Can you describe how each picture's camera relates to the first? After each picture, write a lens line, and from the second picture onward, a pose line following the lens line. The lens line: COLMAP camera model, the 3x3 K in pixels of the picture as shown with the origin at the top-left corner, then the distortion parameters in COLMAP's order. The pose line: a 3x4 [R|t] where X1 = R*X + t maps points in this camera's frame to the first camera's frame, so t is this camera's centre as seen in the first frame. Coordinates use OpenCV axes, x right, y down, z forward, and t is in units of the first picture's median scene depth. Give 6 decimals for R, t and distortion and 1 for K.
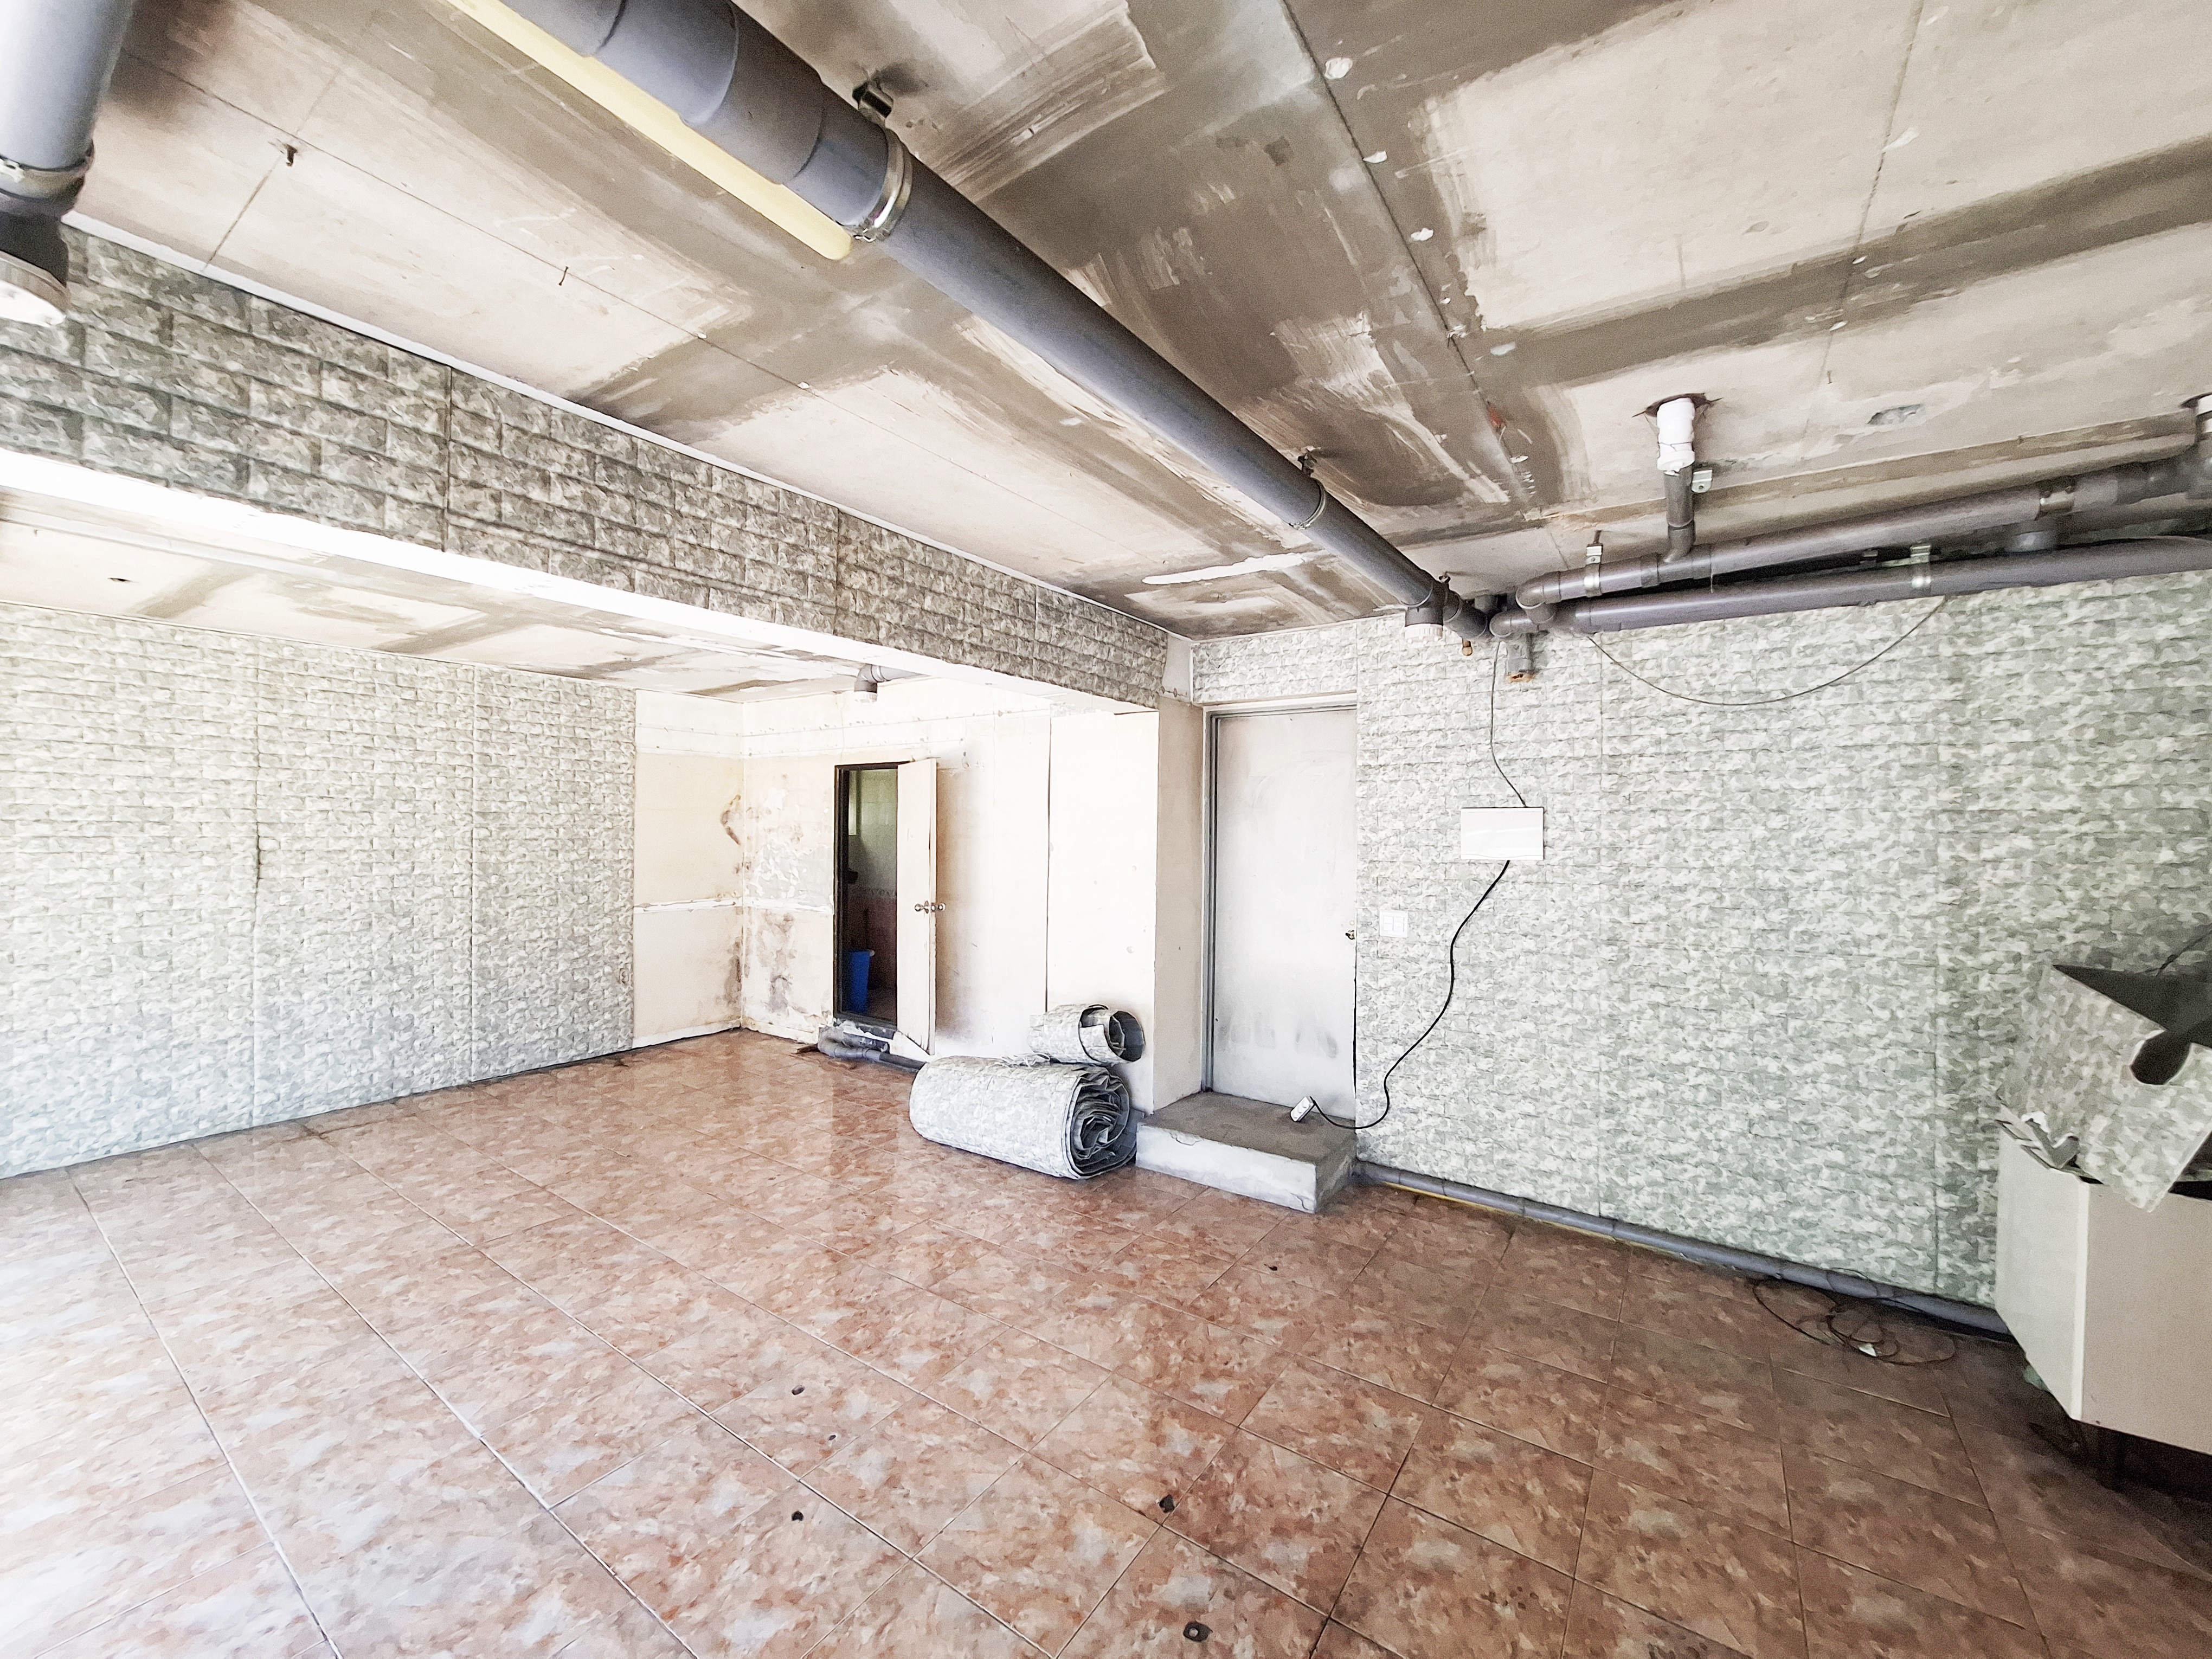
lens RADIAL K [[869.8, 0, 1111.5], [0, 869.8, 832.4], [0, 0, 1]] dist [-0.010202, 0.001557]
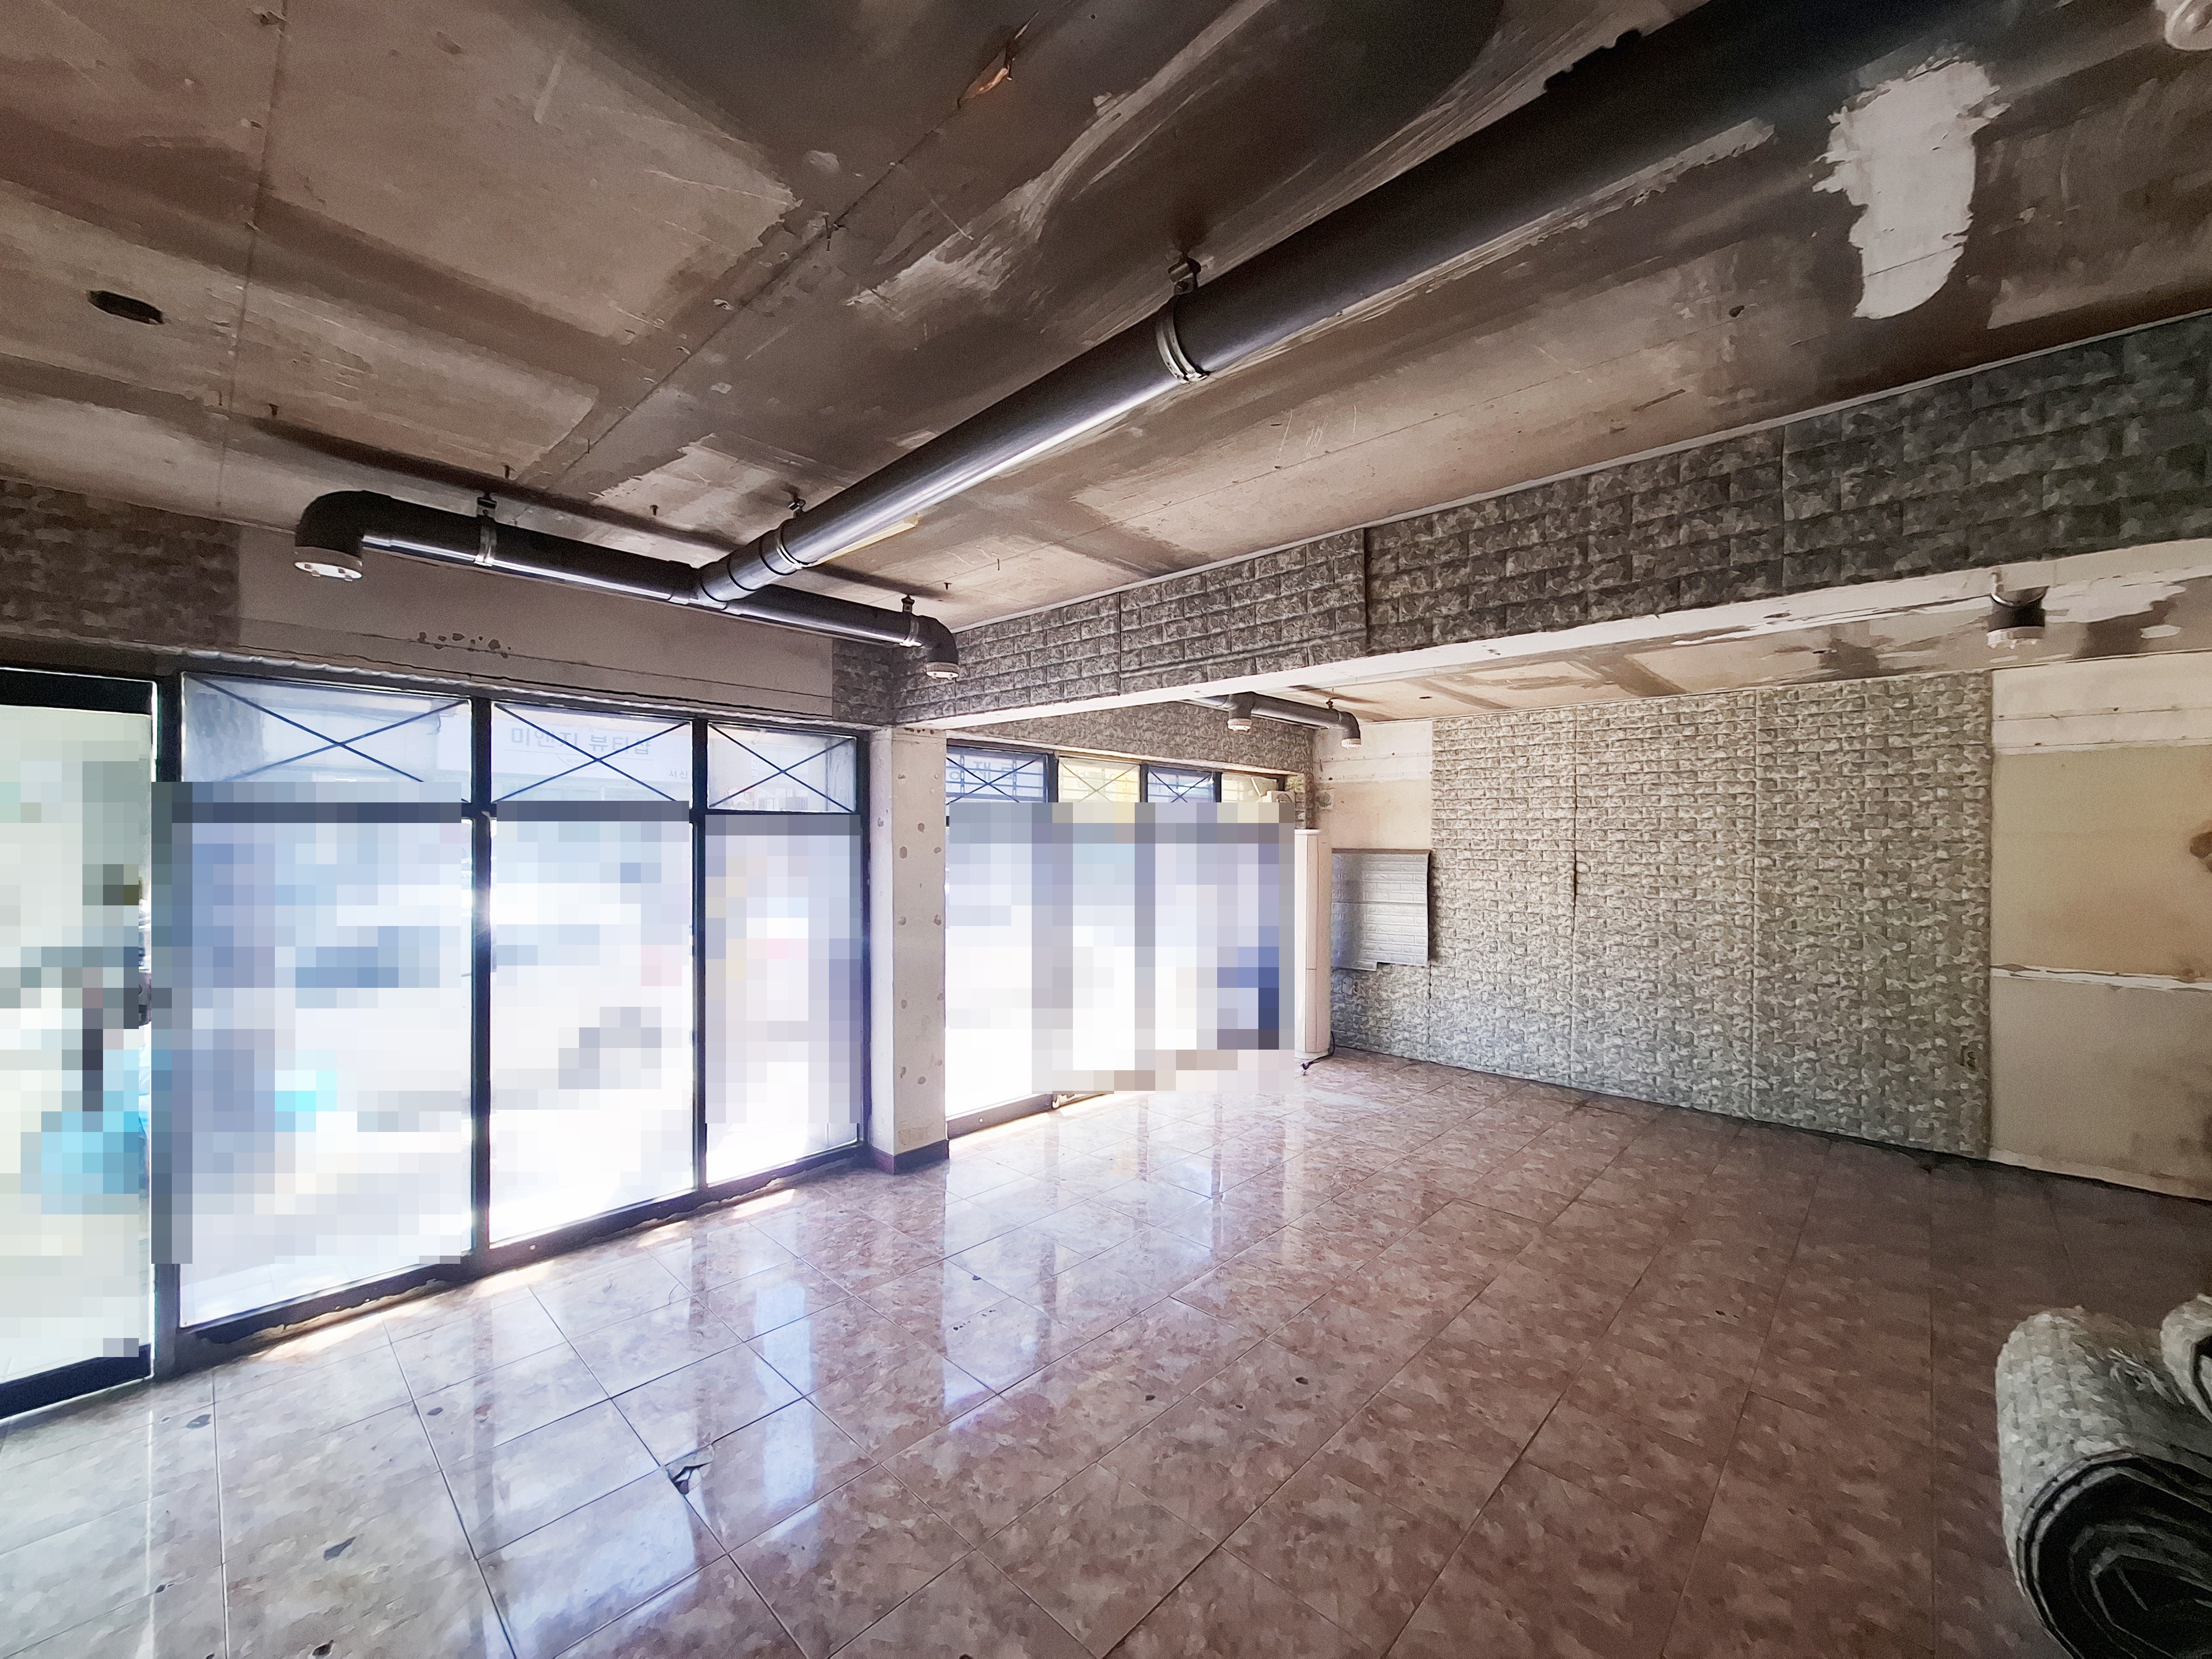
lens RADIAL K [[869.8, 0, 1082.1], [0, 869.8, 836.6], [0, 0, 1]] dist [-0.010202, 0.001557]
pose [[-0.169186, -0.015129, -0.985468, 0.504214], [-0.016630, 0.999784, -0.012494, -0.004629], [0.985444, 0.014275, -0.169401, 0.613683]]
